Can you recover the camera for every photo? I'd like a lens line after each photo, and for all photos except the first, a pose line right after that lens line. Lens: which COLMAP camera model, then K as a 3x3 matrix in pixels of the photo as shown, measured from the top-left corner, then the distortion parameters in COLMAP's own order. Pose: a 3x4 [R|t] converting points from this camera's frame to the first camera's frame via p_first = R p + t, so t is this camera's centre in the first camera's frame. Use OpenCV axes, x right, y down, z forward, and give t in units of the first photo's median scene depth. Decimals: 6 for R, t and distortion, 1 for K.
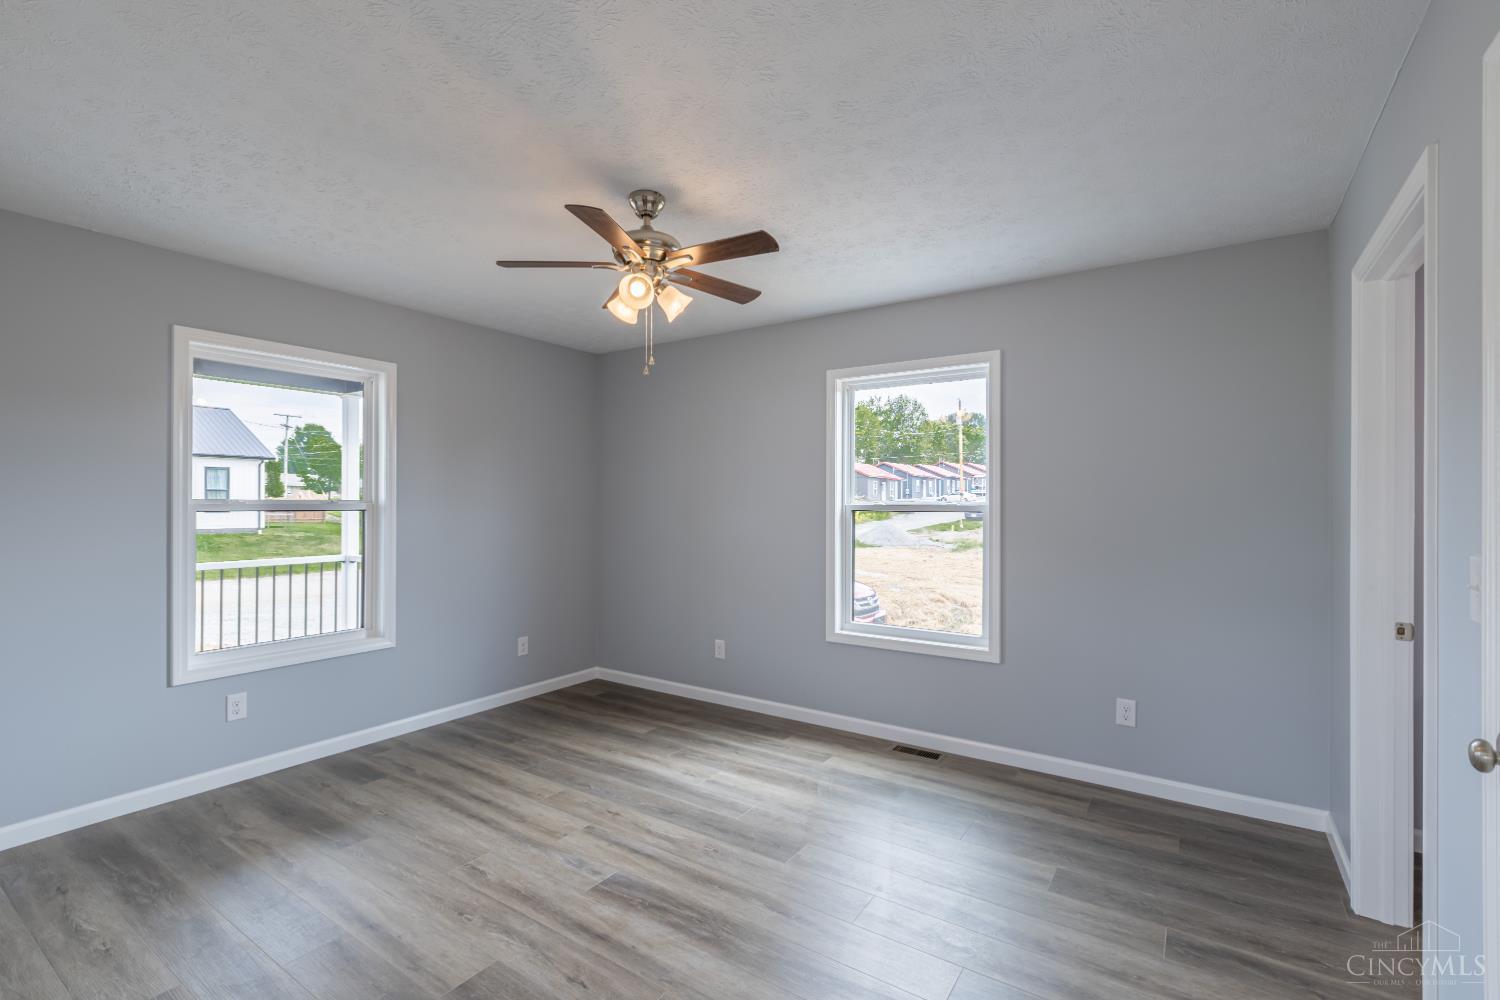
lens RADIAL K [[691.0, 0, 750.0], [0, 691.0, 500.0], [0, 0, 1]] dist [0.000435, 0.000178]
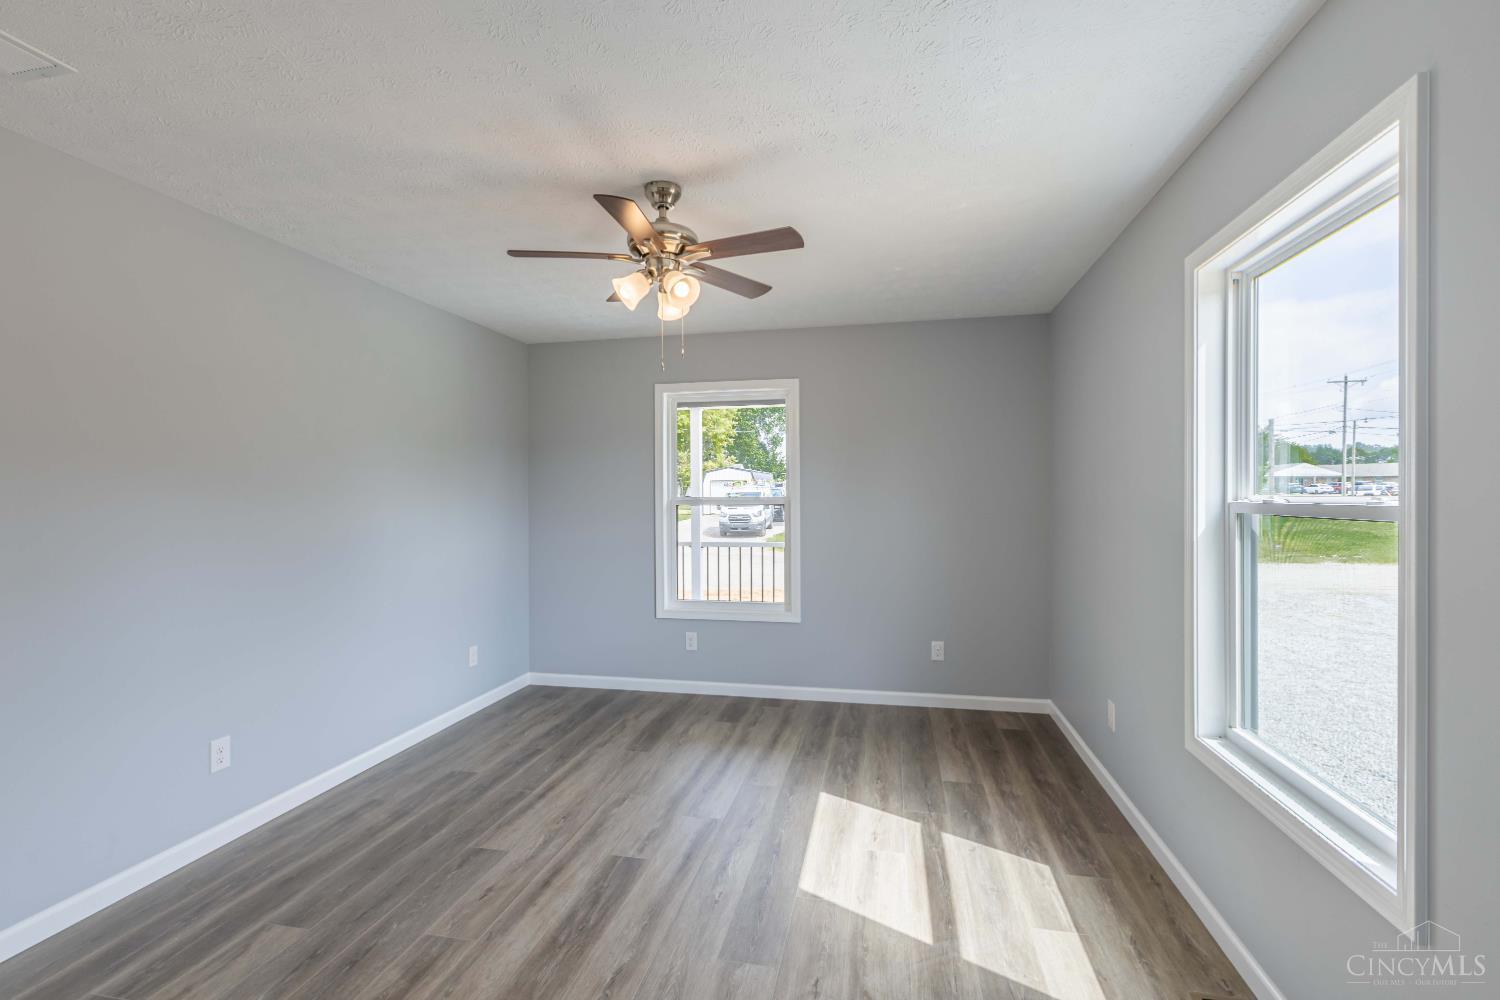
lens RADIAL K [[674.8, 0, 746.9], [0, 674.8, 503.2], [0, 0, 1]] dist [-0.000805, -0.000286]
pose [[0.363865, 0.003243, -0.931446, 0.558708], [0.007482, 0.999952, 0.006404, 0.001277], [0.931421, -0.009299, 0.363824, 0.543779]]
